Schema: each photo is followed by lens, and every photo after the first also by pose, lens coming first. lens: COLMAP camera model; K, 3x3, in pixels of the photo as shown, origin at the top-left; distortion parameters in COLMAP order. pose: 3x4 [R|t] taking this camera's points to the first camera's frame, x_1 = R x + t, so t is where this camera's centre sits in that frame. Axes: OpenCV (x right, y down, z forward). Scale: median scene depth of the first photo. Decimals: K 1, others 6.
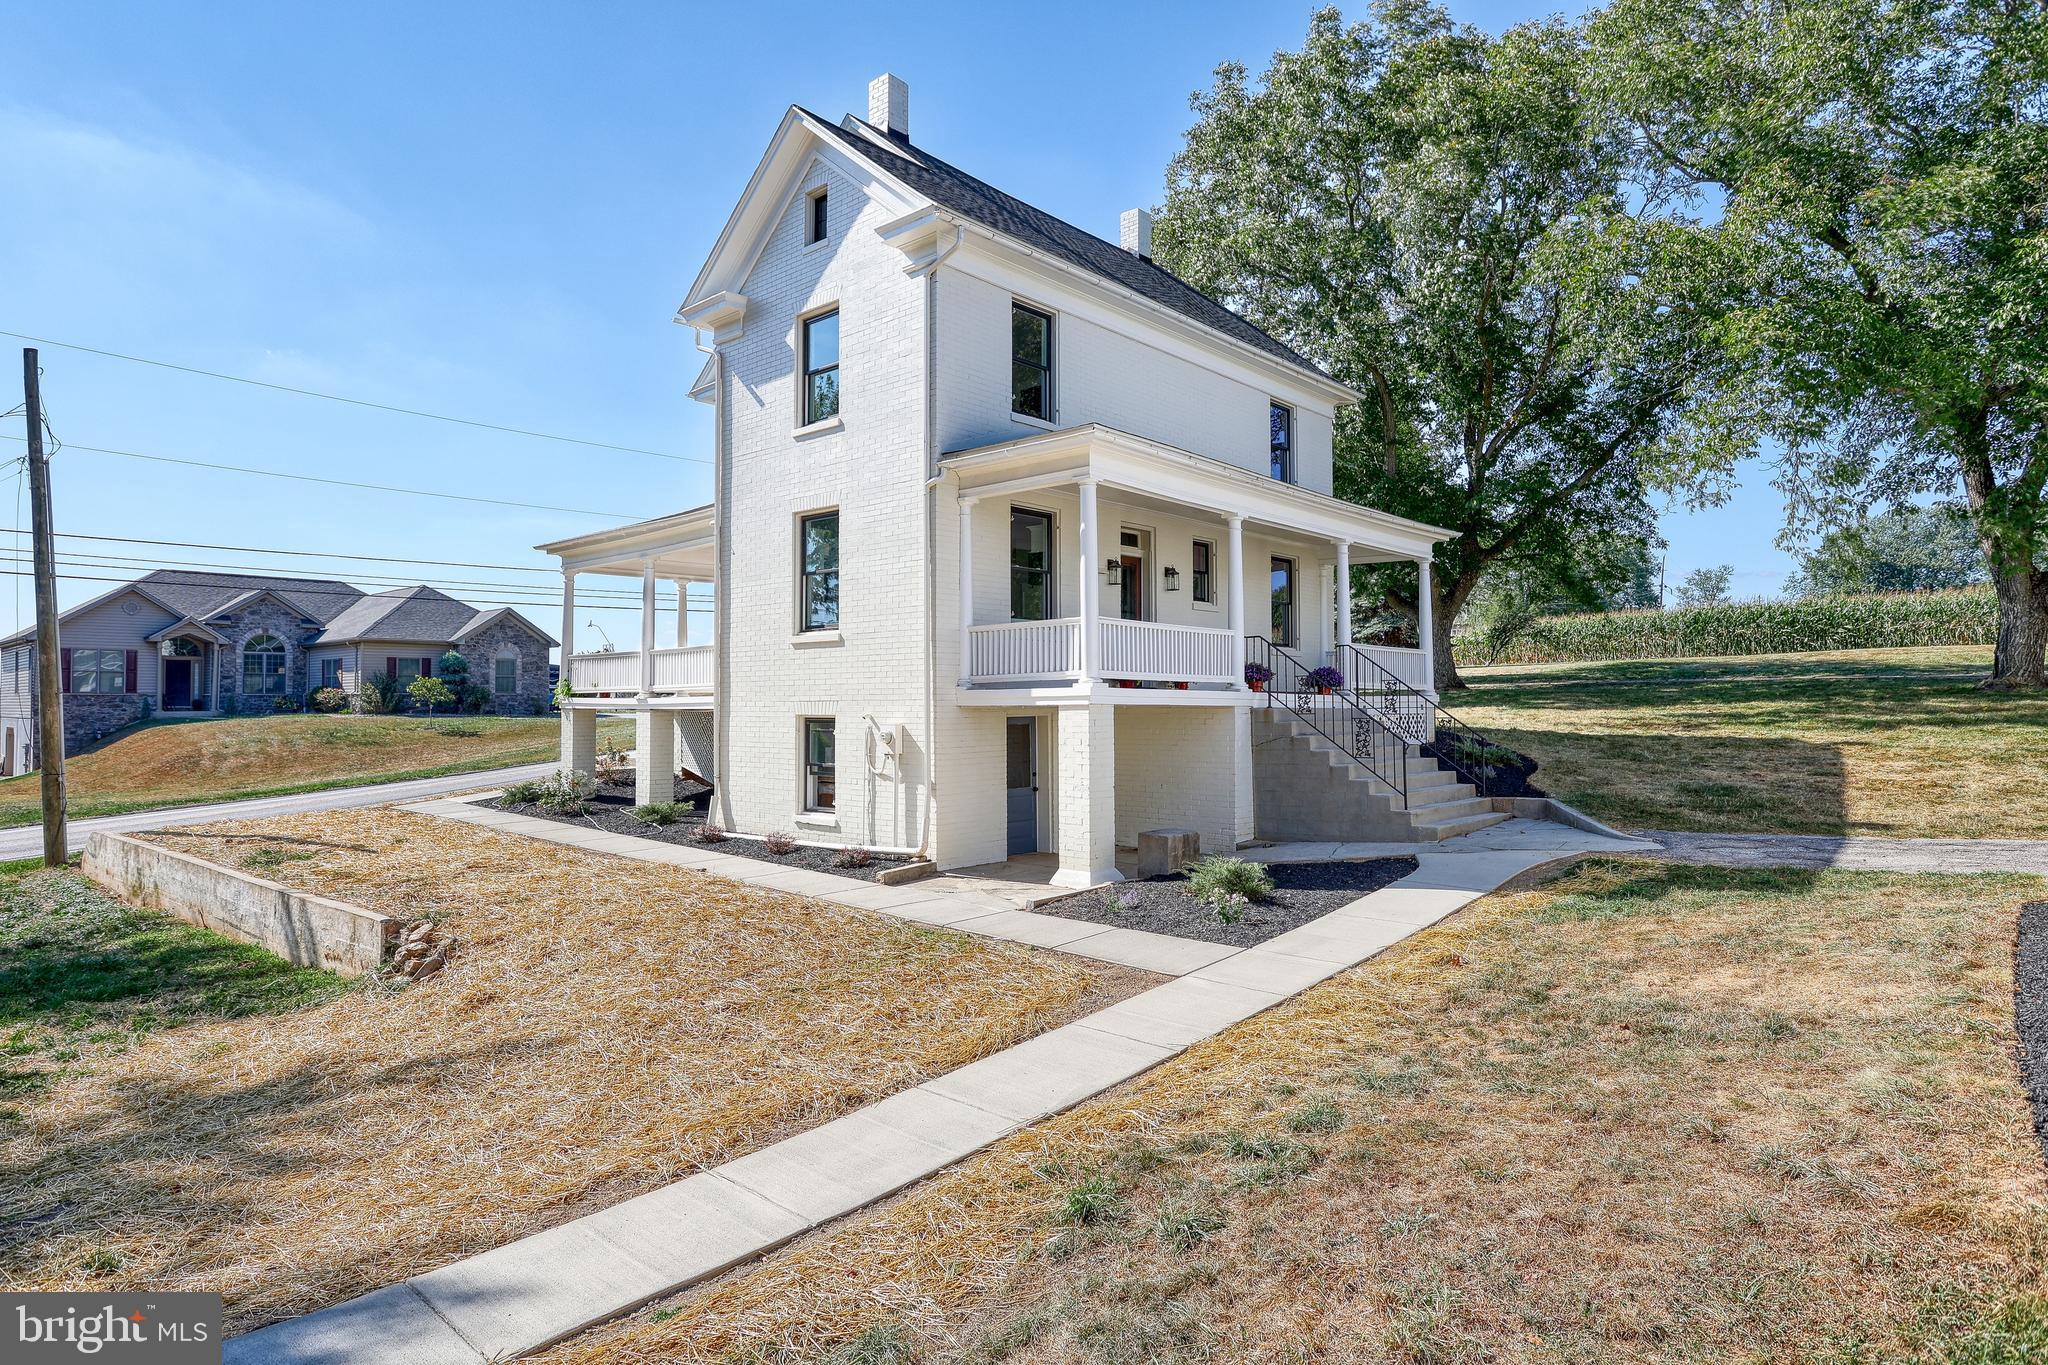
lens RADIAL K [[1151.0, 0, 1028.5], [0, 1151.0, 695.1], [0, 0, 1]] dist [-0.000479, 0.000433]
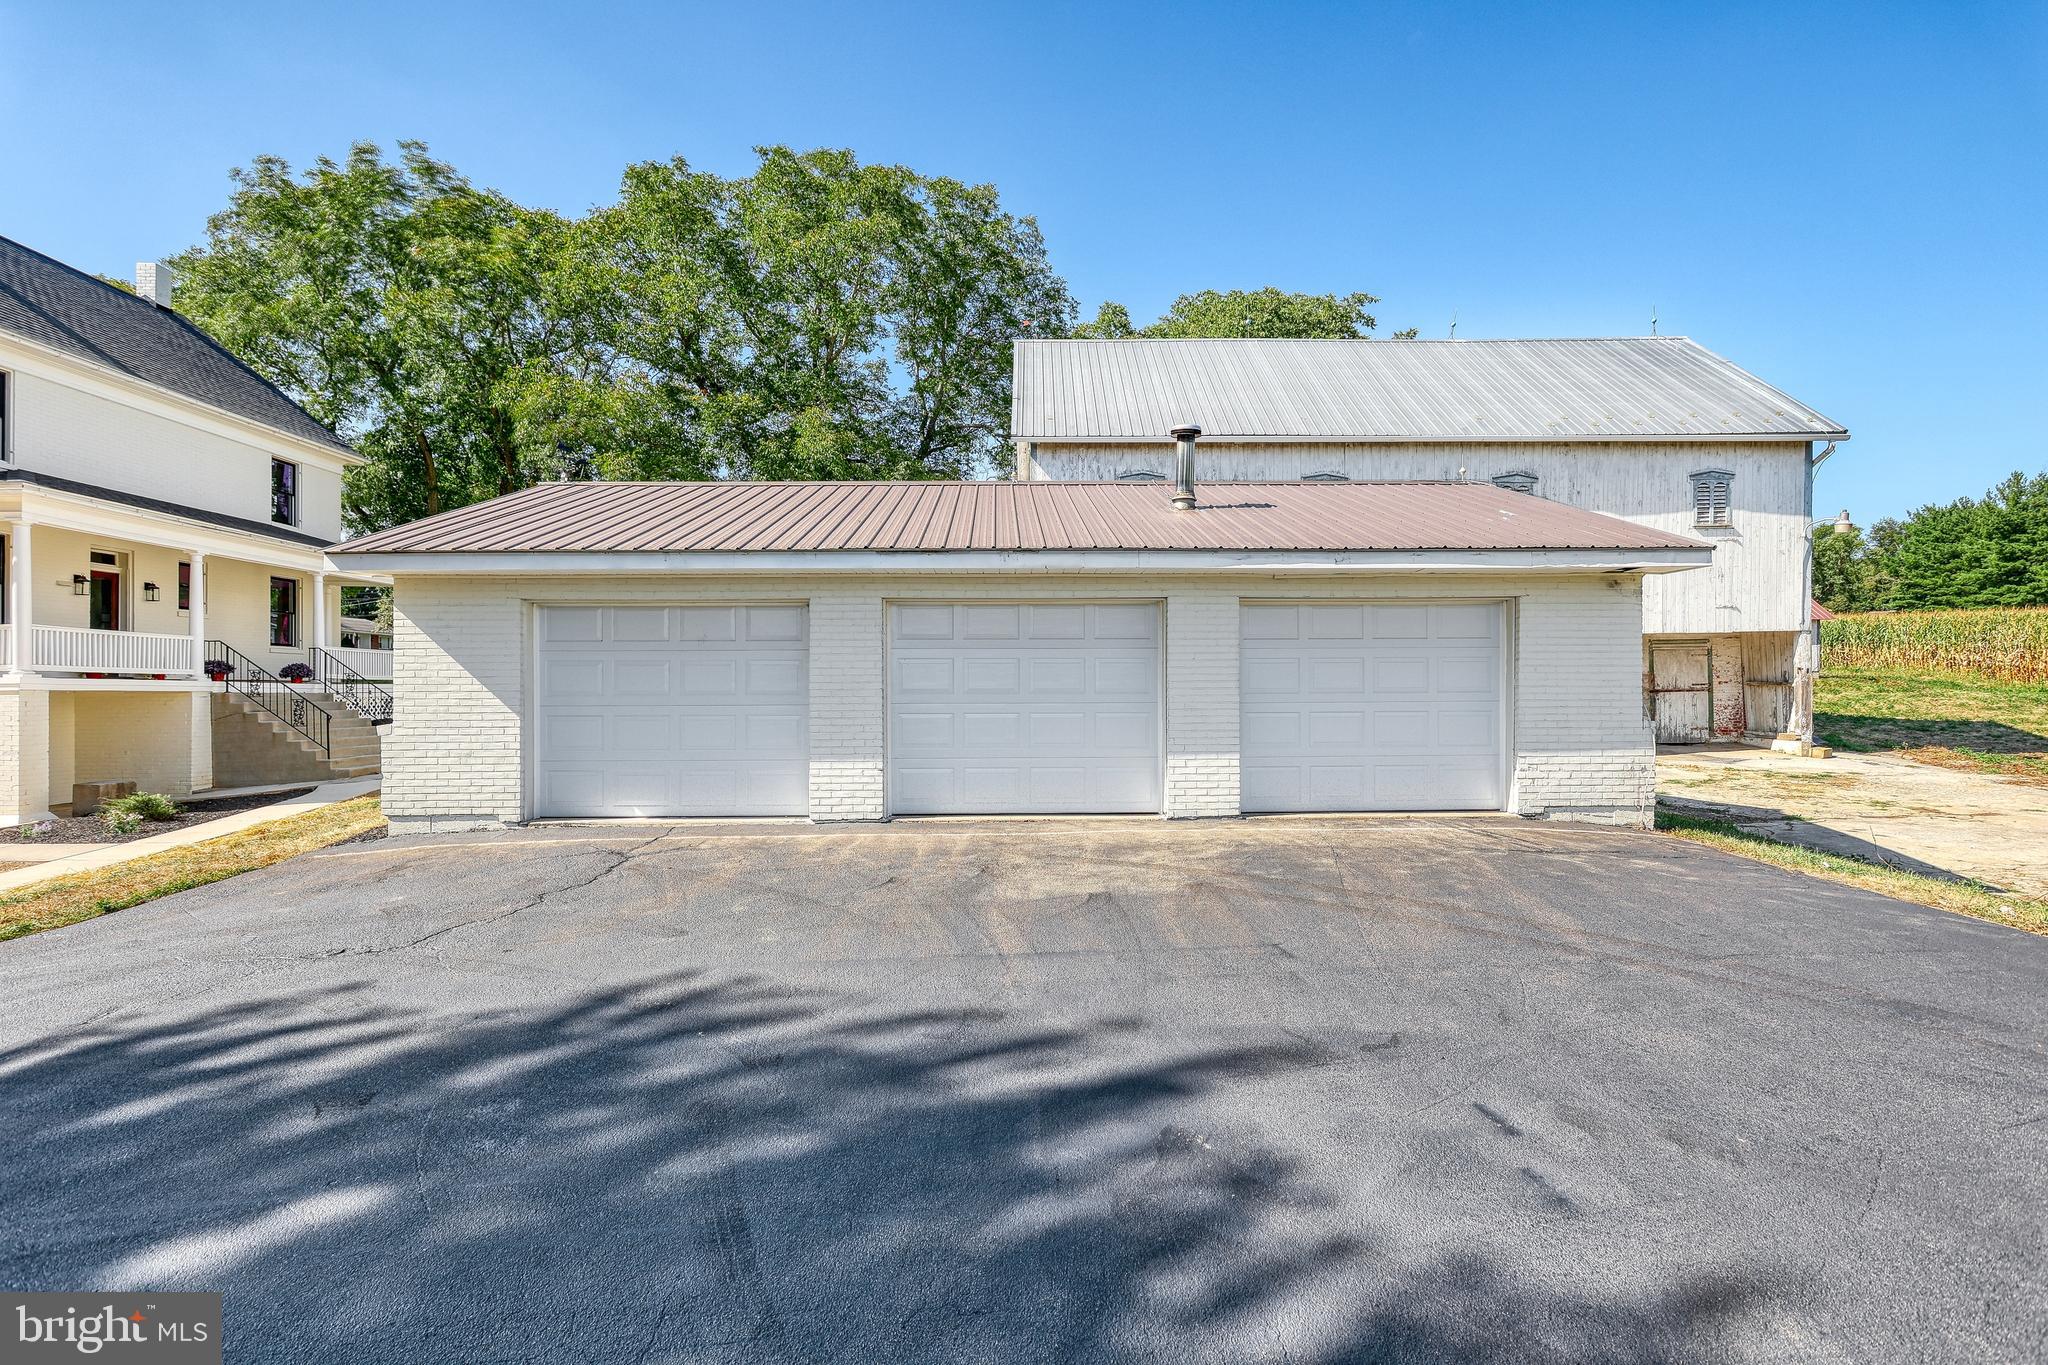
lens RADIAL K [[971.2, 0, 1026.7], [0, 971.2, 683.4], [0, 0, 1]] dist [-0.001153, 0.002522]
pose [[0.729736, 0.002641, 0.683724, 0.101614], [-0.001003, 0.999996, -0.002793, 0.001758], [-0.683728, 0.001353, 0.729735, -0.472167]]
